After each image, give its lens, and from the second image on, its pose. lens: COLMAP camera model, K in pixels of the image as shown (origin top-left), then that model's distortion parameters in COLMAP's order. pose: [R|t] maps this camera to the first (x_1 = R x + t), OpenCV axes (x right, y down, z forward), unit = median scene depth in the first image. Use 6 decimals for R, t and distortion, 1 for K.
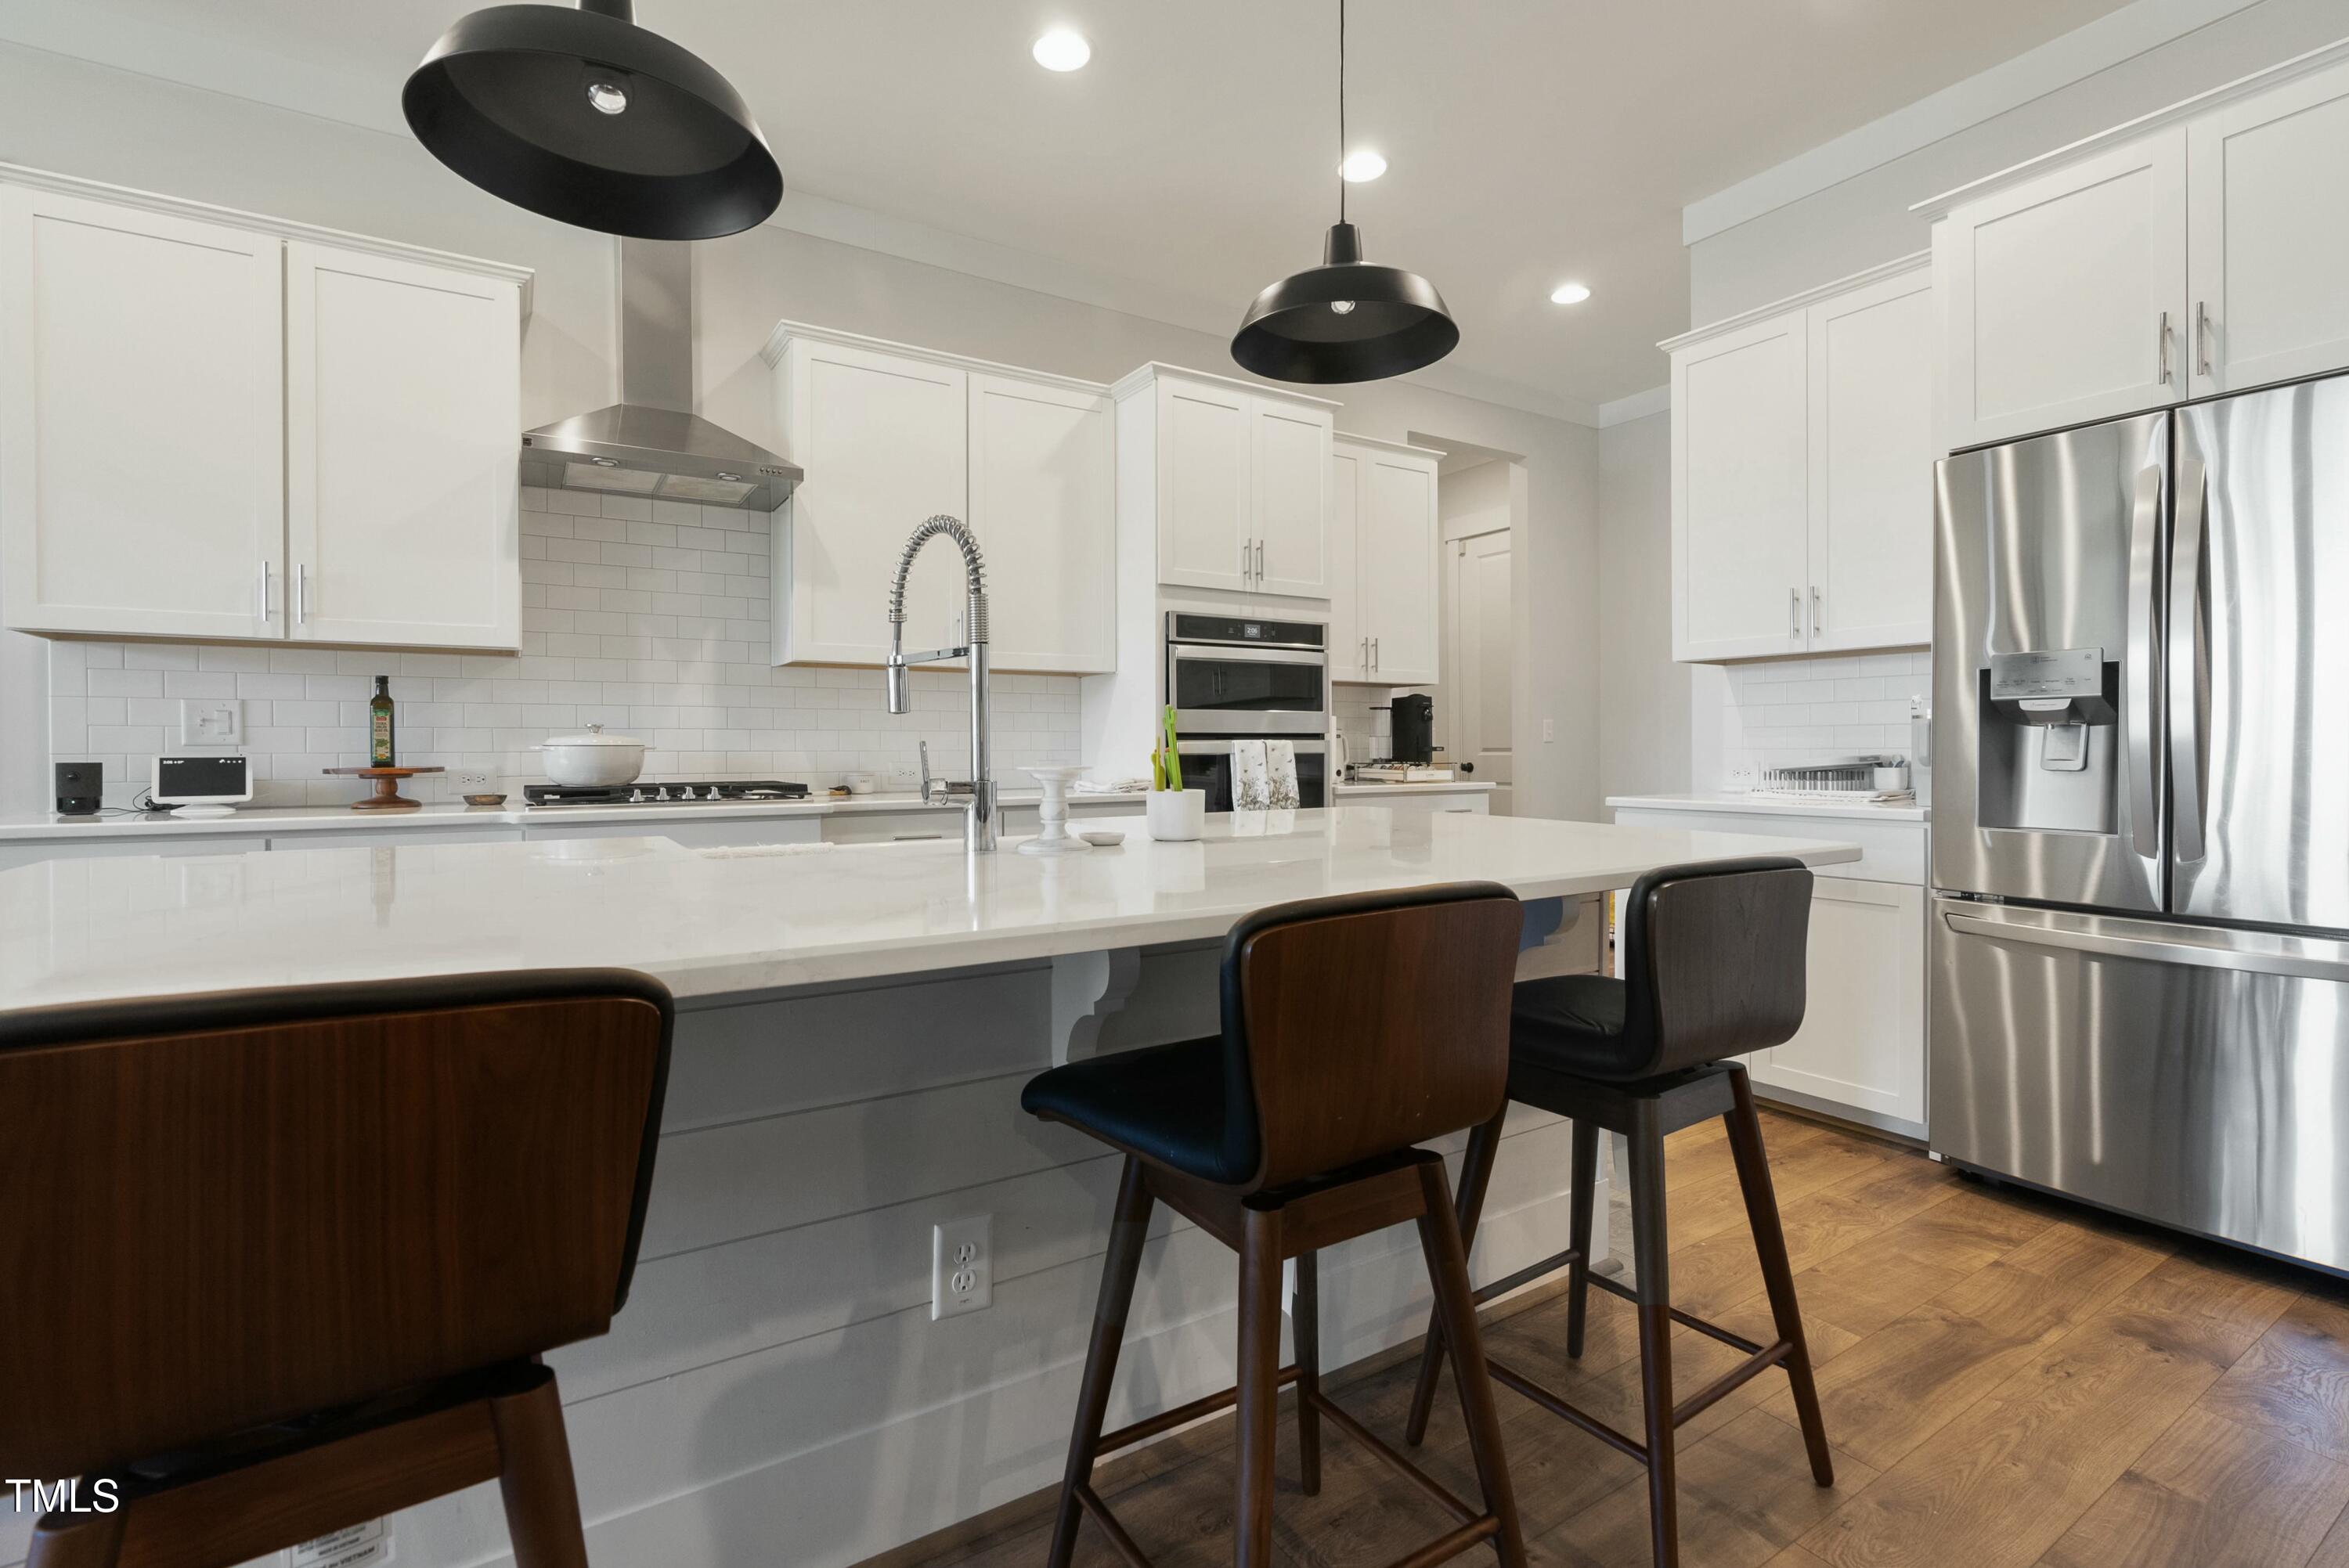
lens RADIAL K [[1071.1, 0, 1160.1], [0, 1071.1, 751.9], [0, 0, 1]] dist [-0.009675, 0.002510]
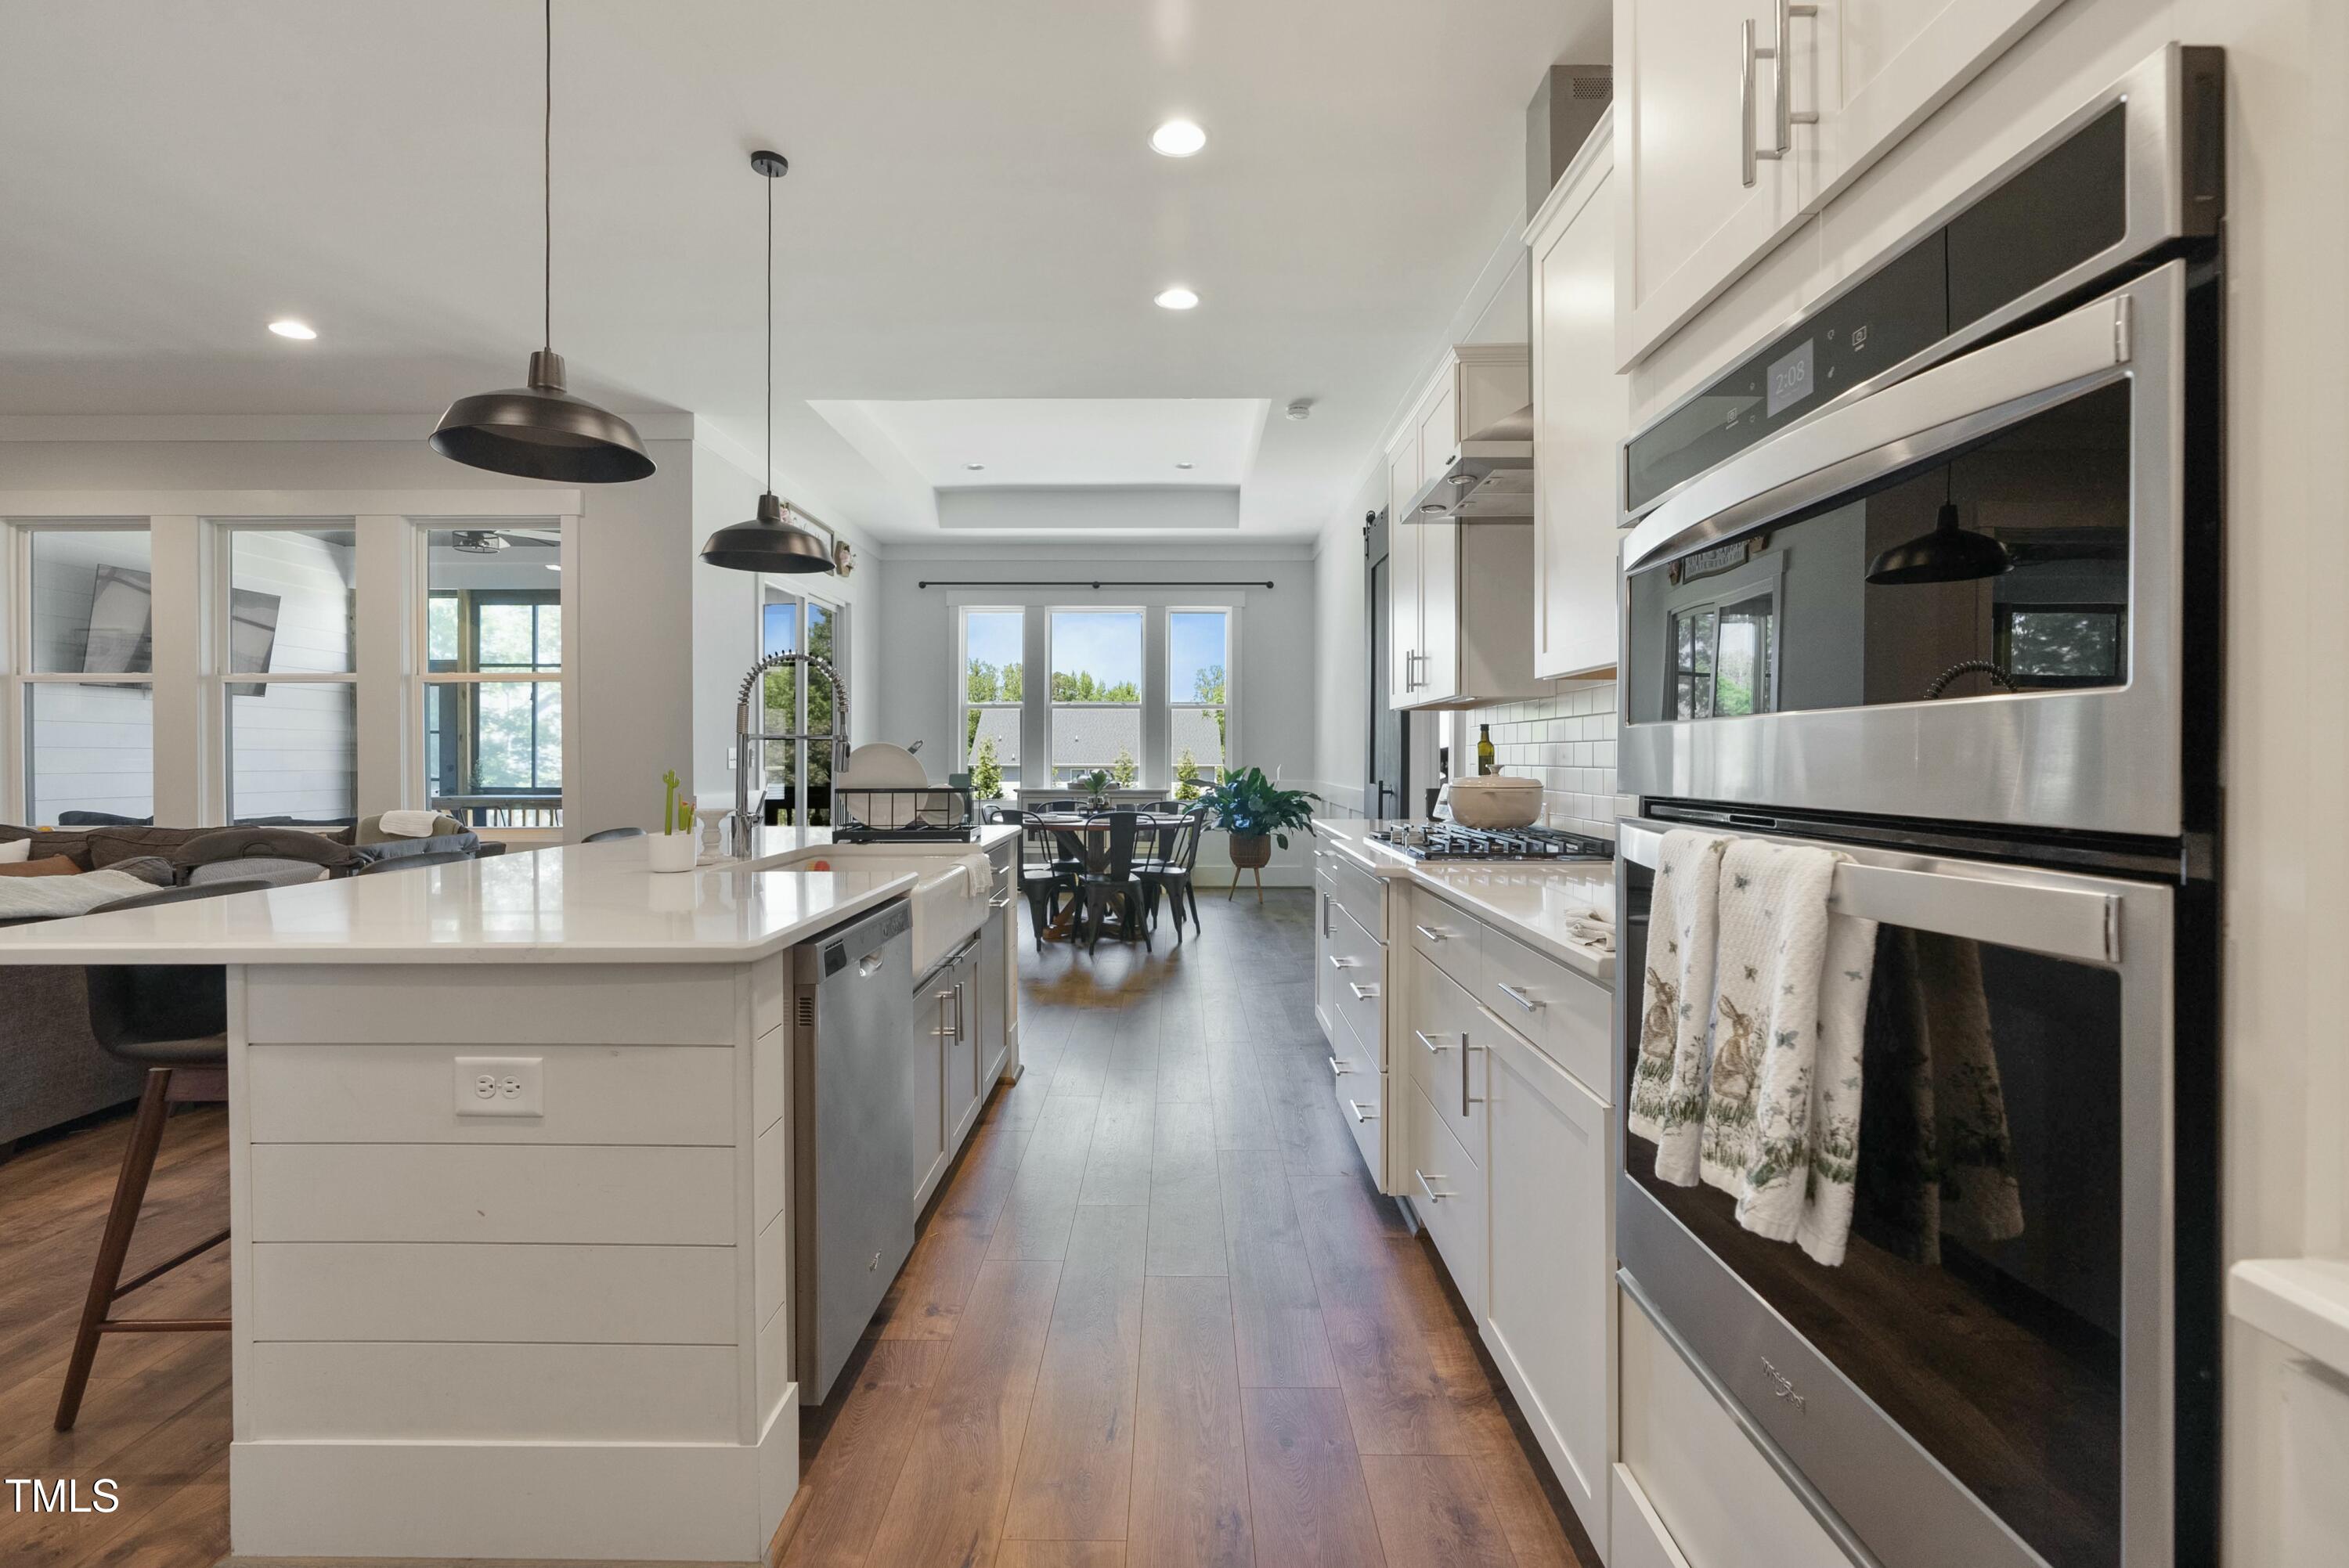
lens RADIAL K [[1071.1, 0, 1179.1], [0, 1071.1, 773.0], [0, 0, 1]] dist [-0.009675, 0.002510]
pose [[-0.534364, 0.016233, -0.845099, 0.450649], [-0.001042, 0.999802, 0.019864, -0.037210], [0.845254, 0.011496, -0.534241, 1.271002]]
